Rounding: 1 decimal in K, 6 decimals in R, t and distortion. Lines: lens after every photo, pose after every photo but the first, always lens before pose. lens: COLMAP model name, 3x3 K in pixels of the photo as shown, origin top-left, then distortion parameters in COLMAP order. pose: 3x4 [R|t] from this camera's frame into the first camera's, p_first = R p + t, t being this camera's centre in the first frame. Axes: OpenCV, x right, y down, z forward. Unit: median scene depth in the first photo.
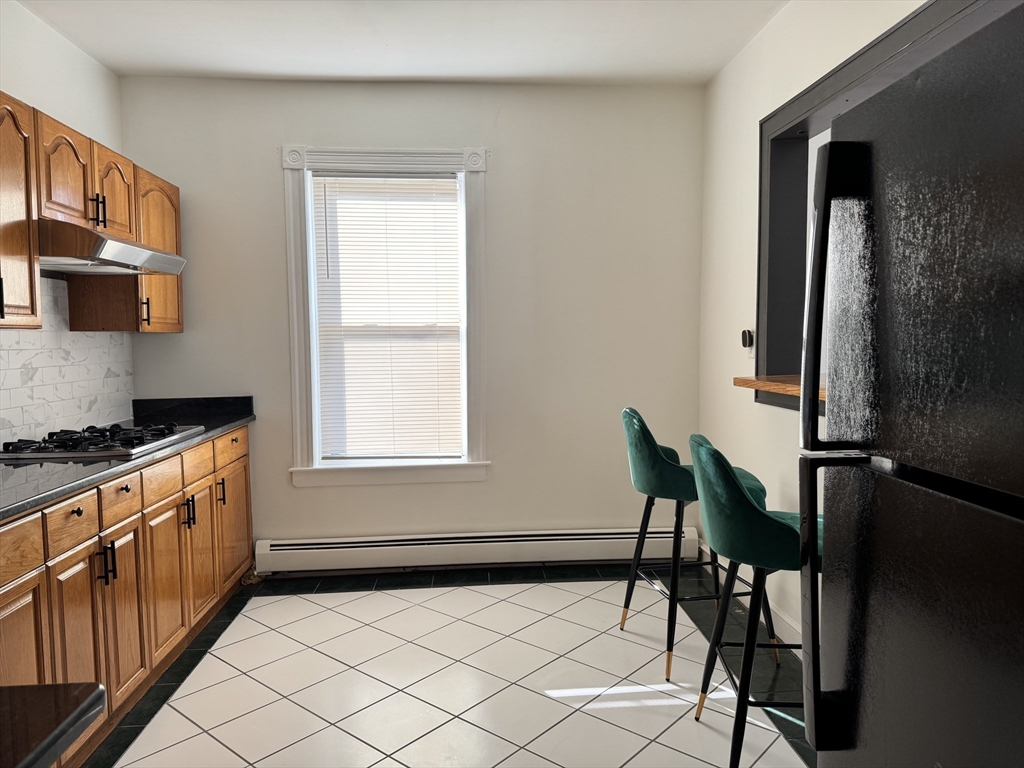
lens RADIAL K [[723.6, 0, 520.1], [0, 723.6, 384.0], [0, 0, 1]] dist [0.032962, -0.032992]
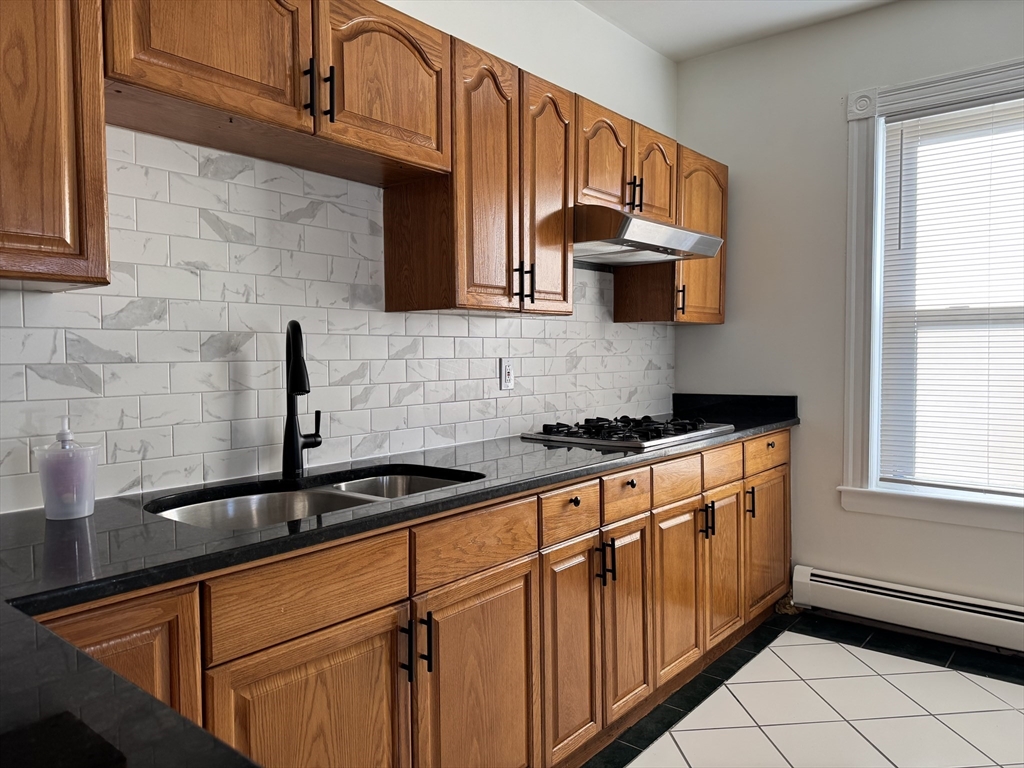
lens RADIAL K [[712.4, 0, 506.2], [0, 712.4, 384.4], [0, 0, 1]] dist [0.144827, -0.239877]
pose [[0.712332, 0.038121, -0.700806, -0.016929], [-0.044350, 0.998973, 0.009260, 0.012950], [0.700440, 0.024485, 0.713291, 0.188232]]
